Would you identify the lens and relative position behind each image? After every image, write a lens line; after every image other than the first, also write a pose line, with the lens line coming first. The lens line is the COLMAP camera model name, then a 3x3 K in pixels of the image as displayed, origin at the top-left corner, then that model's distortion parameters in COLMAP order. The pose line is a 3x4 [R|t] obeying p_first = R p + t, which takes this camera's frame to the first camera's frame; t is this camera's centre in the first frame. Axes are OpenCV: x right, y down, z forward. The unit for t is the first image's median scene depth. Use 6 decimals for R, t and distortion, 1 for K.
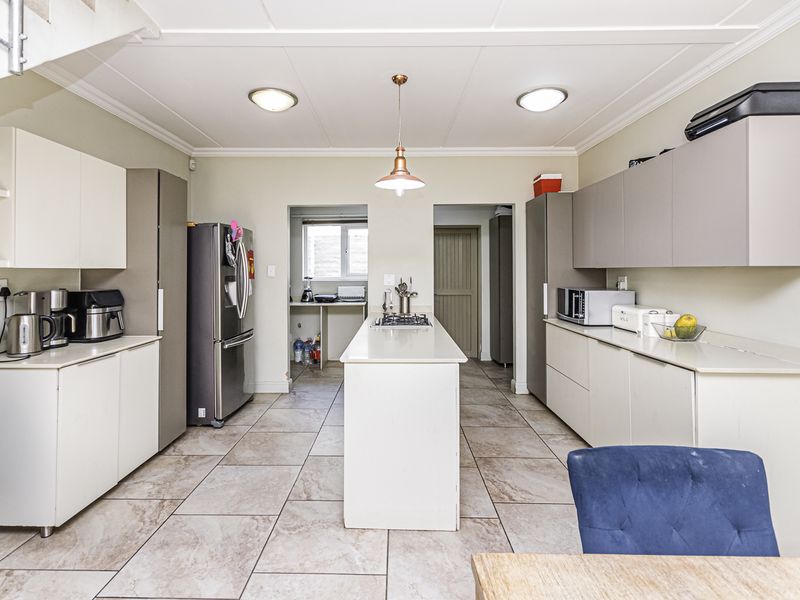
lens RADIAL K [[426.5, 0, 384.0], [0, 426.5, 273.5], [0, 0, 1]] dist [-0.009594, 0.000807]
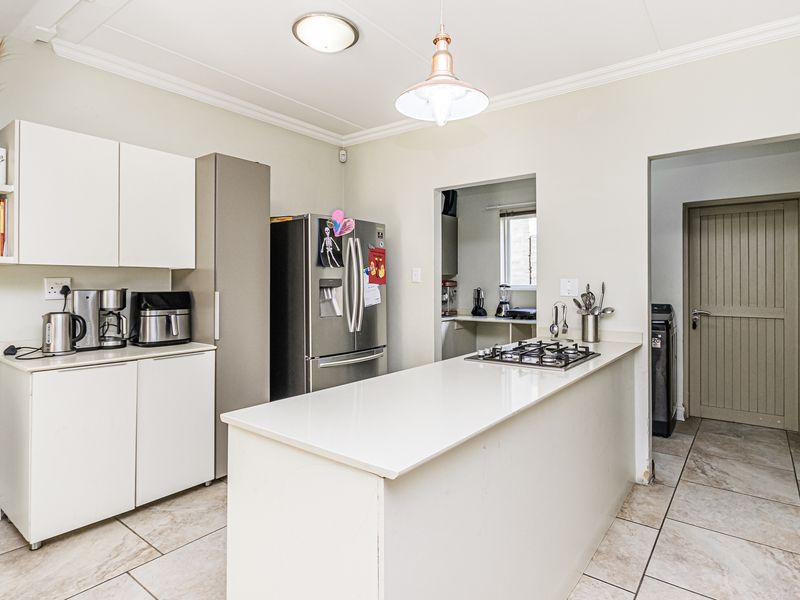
lens RADIAL K [[451.0, 0, 401.1], [0, 451.0, 283.7], [0, 0, 1]] dist [-0.002496, -0.001357]
pose [[0.807013, 0.004419, -0.590517, 0.278523], [-0.007281, 0.999970, -0.002467, 0.017702], [0.590489, 0.006290, 0.807021, 0.420381]]
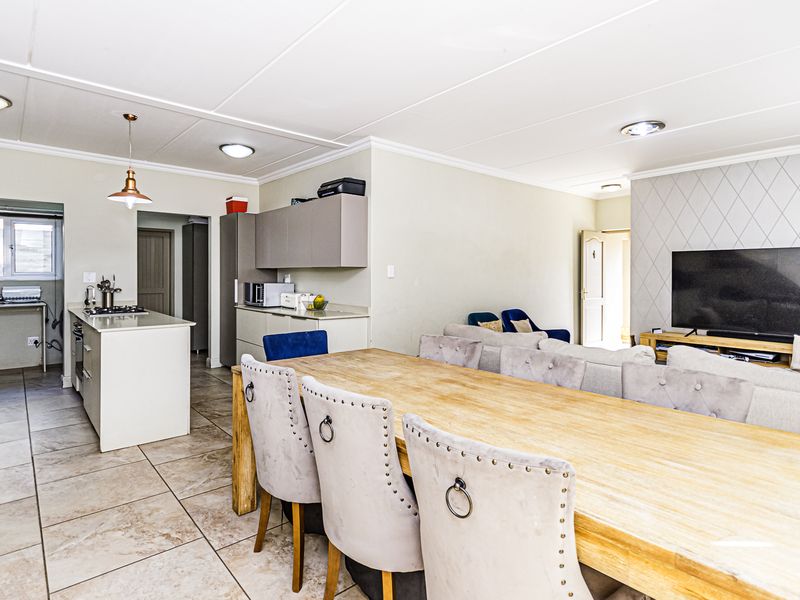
lens RADIAL K [[426.5, 0, 384.0], [0, 426.5, 273.5], [0, 0, 1]] dist [-0.009594, 0.000807]
pose [[0.749902, 0.009043, 0.661487, -0.185482], [-0.003220, 0.999945, -0.010020, 0.019055], [-0.661541, 0.005383, 0.749890, -0.367627]]
